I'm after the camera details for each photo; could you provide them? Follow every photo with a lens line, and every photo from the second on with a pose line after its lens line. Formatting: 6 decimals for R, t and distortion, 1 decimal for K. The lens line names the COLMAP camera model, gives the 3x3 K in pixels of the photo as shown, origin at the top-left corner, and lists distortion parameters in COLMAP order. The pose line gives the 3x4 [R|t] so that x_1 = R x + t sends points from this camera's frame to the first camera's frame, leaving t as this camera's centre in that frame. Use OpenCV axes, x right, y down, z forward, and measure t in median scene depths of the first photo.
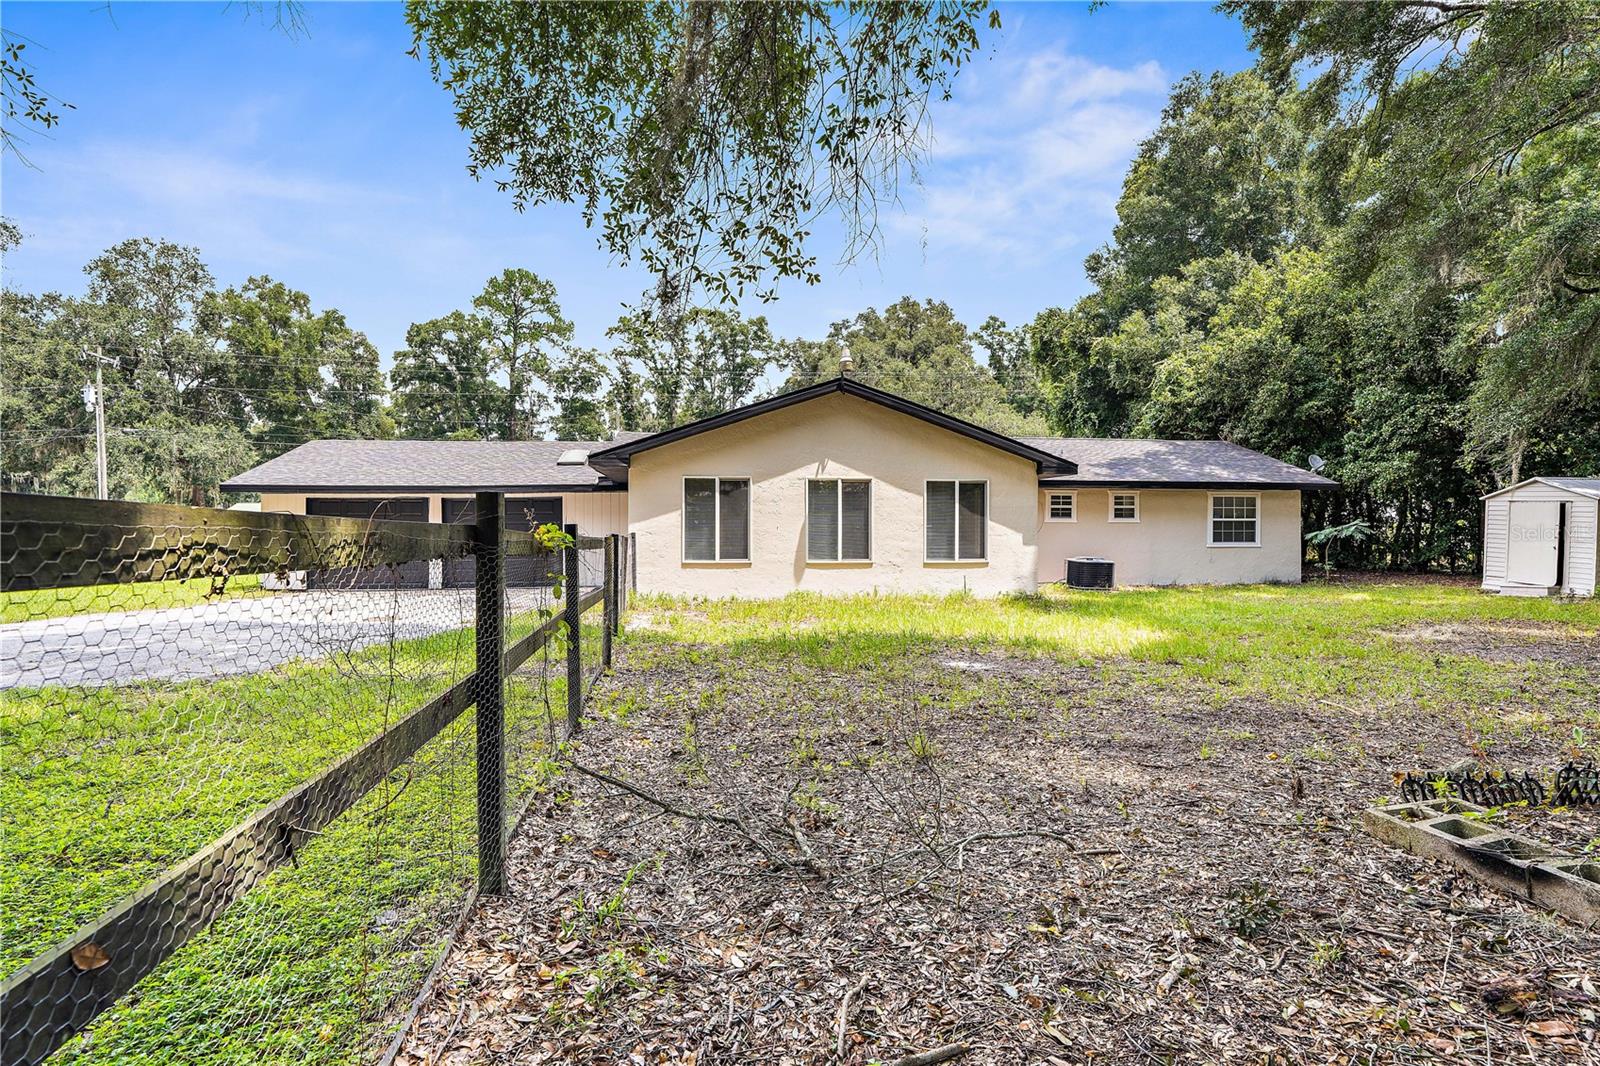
lens RADIAL K [[828.9, 0, 802.4], [0, 828.9, 541.5], [0, 0, 1]] dist [0.008197, 0.005863]
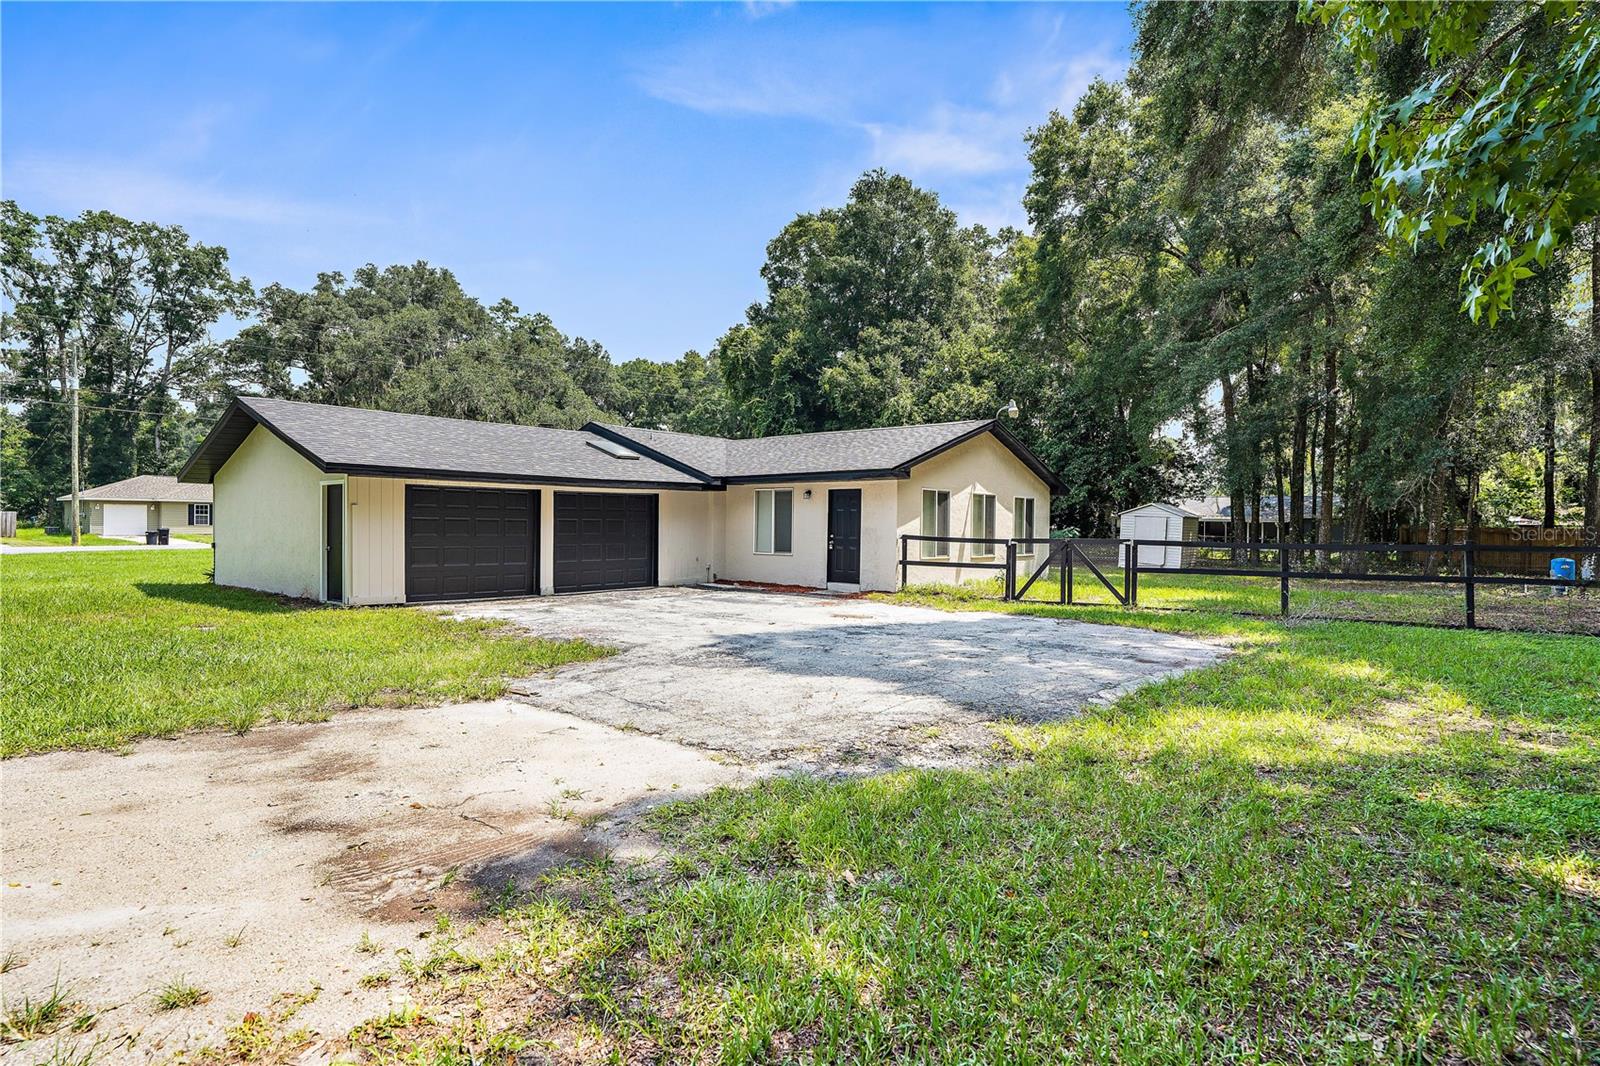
lens RADIAL K [[857.7, 0, 790.8], [0, 857.7, 539.0], [0, 0, 1]] dist [-0.033020, -0.000541]
pose [[0.746828, -0.003491, 0.665008, -1.058623], [-0.004087, 0.999943, 0.009839, -0.014233], [-0.665005, -0.010066, 0.746771, 0.182082]]
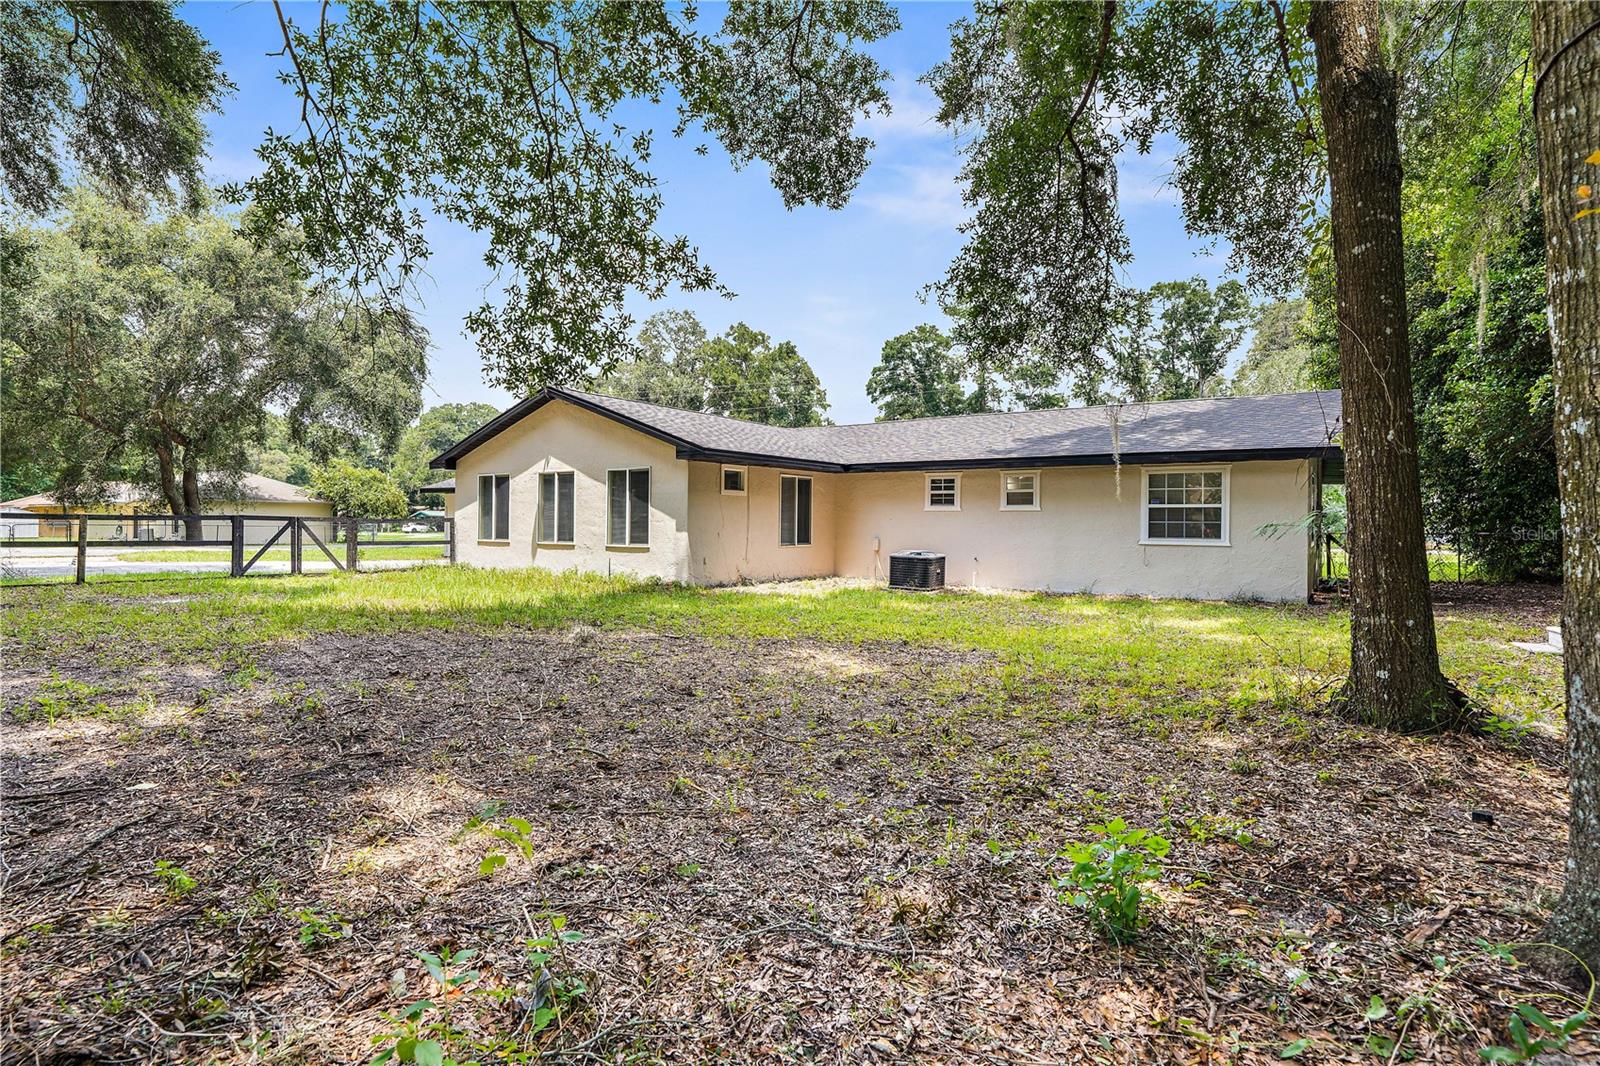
lens RADIAL K [[828.9, 0, 806.4], [0, 828.9, 528.2], [0, 0, 1]] dist [0.008197, 0.005863]
pose [[0.728375, 0.010567, -0.685097, 1.060591], [-0.019295, 0.999801, -0.005094, 0.002291], [0.684907, 0.016929, 0.728434, 0.384670]]
